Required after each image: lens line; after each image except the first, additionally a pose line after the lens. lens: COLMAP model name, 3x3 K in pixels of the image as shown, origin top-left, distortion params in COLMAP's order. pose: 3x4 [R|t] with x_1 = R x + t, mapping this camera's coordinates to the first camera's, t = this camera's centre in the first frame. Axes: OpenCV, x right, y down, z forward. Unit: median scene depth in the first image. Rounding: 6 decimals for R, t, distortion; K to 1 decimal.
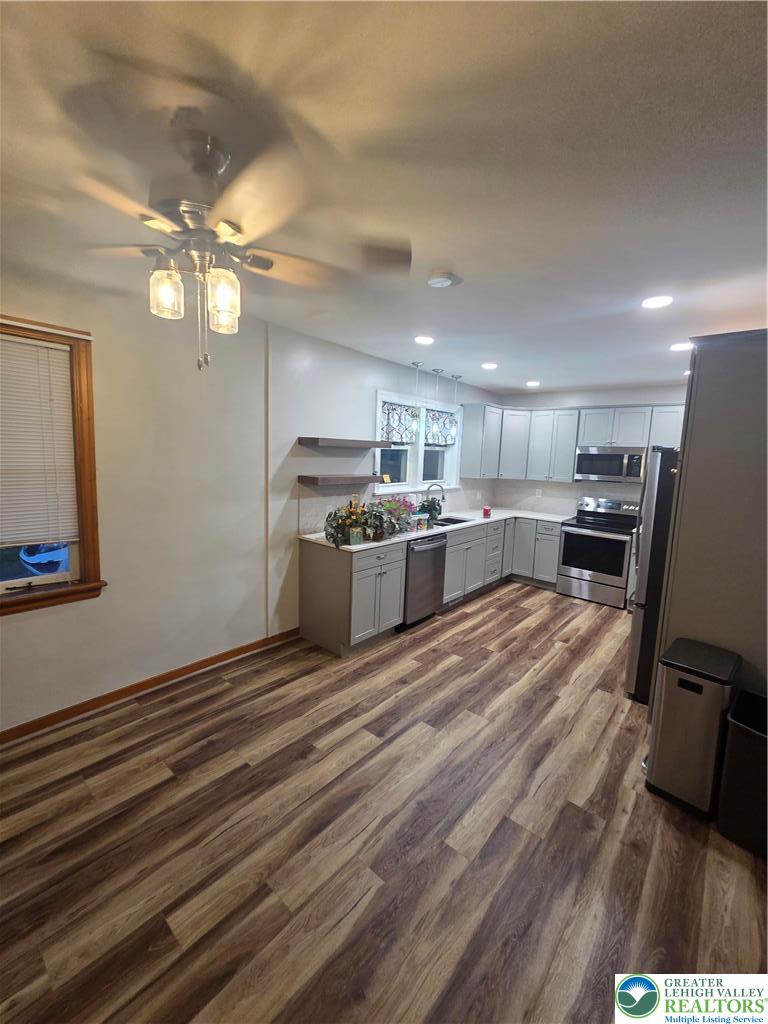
lens RADIAL K [[421.6, 0, 383.8], [0, 421.6, 502.2], [0, 0, 1]] dist [0.000822, -0.000311]
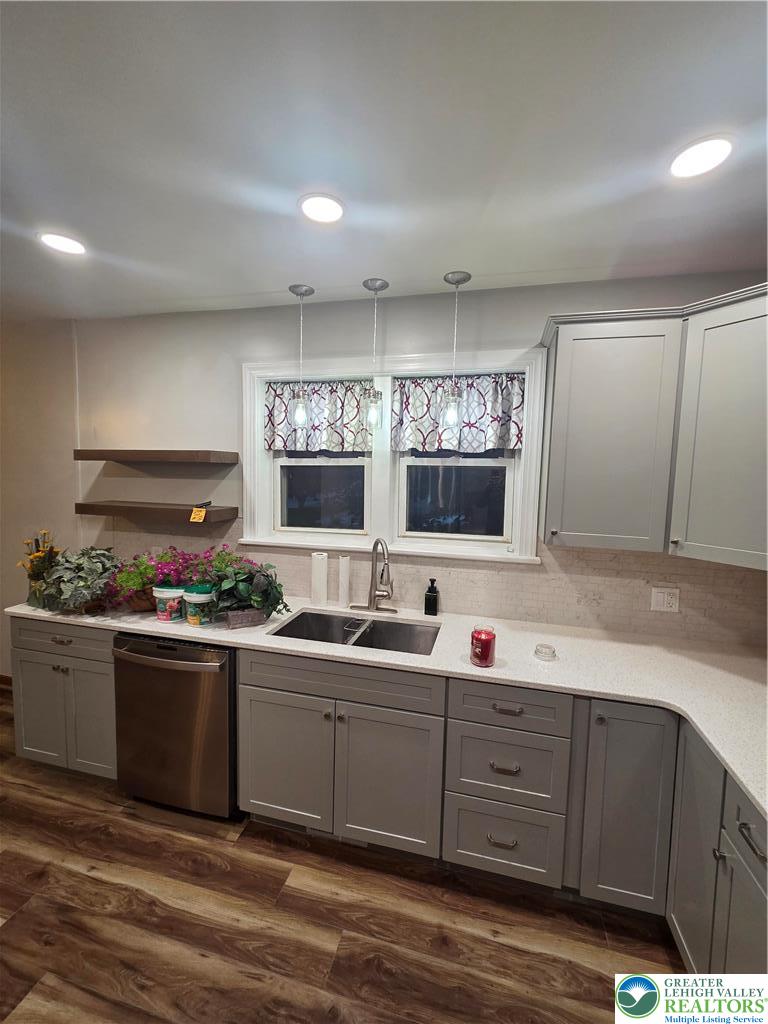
lens RADIAL K [[420.2, 0, 389.7], [0, 420.2, 505.7], [0, 0, 1]] dist [0.001048, -0.000248]
pose [[0.447584, 0.043362, -0.893190, 0.766853], [-0.111987, 0.993678, -0.007877, -0.113536], [0.887202, 0.103552, 0.449611, 1.193557]]
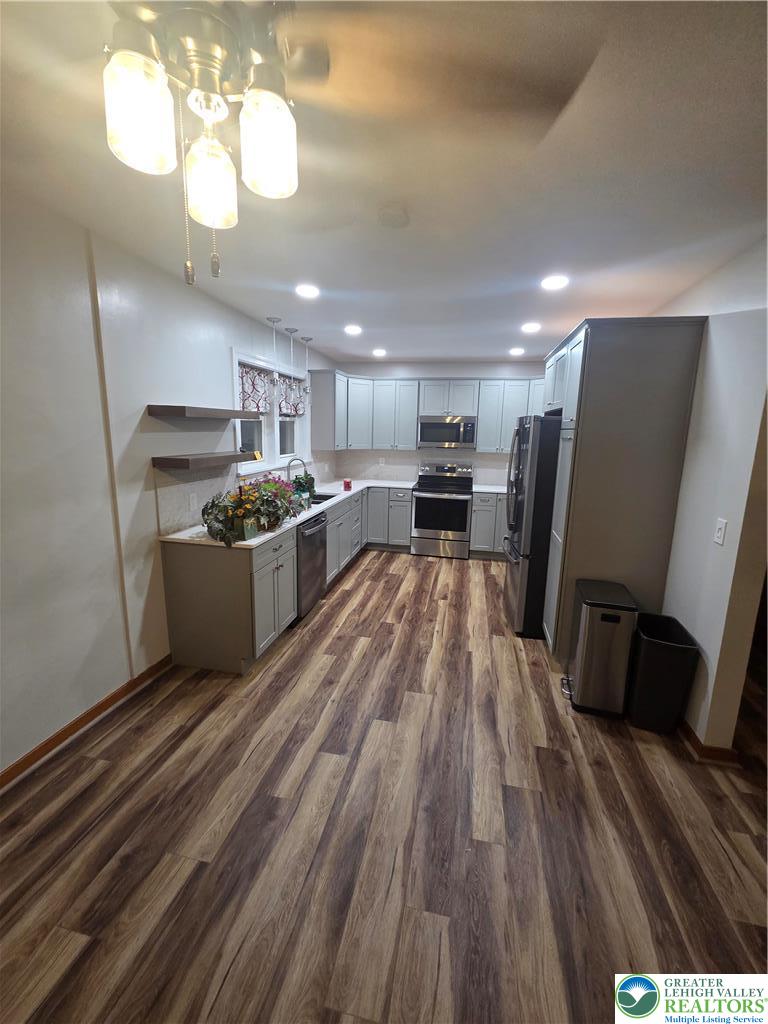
lens RADIAL K [[421.6, 0, 383.8], [0, 421.6, 502.2], [0, 0, 1]] dist [0.000822, -0.000311]
pose [[0.875802, -0.102969, 0.471559, -0.221494], [0.069209, 0.993674, 0.088439, -0.024232], [-0.477682, -0.044819, 0.877389, 0.164740]]
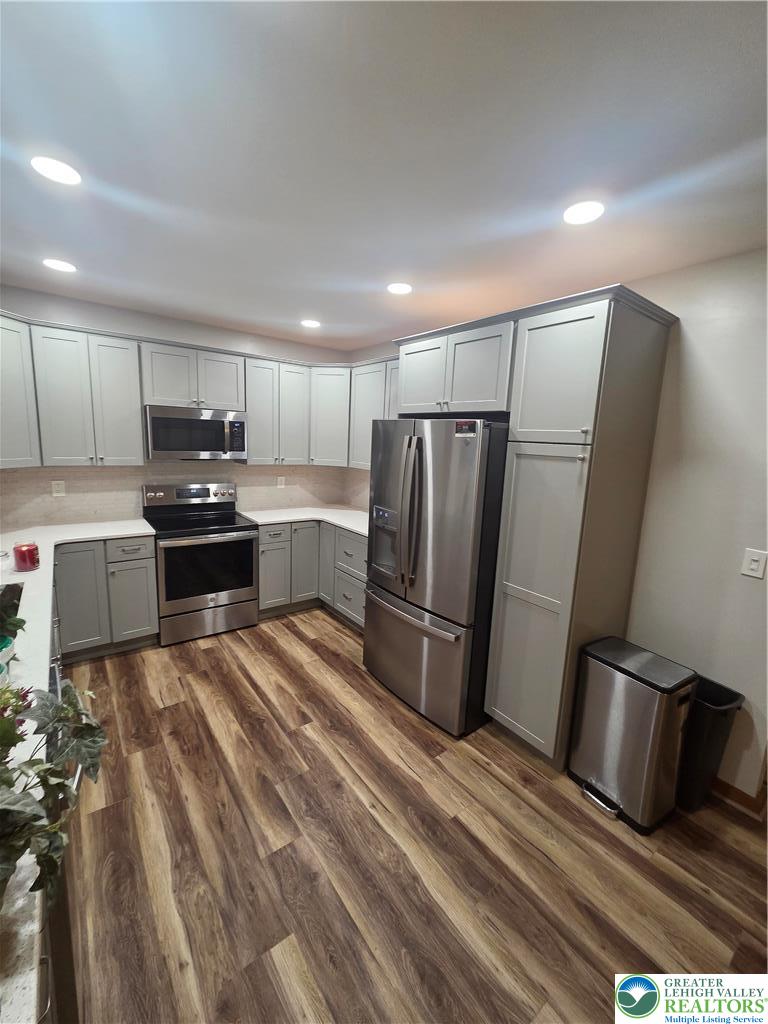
lens RADIAL K [[420.2, 0, 389.7], [0, 420.2, 505.7], [0, 0, 1]] dist [0.001048, -0.000248]
pose [[0.206593, -0.186625, 0.960464, -0.113471], [0.078949, 0.981619, 0.173754, -0.105971], [-0.975237, 0.039932, 0.217529, 0.850972]]
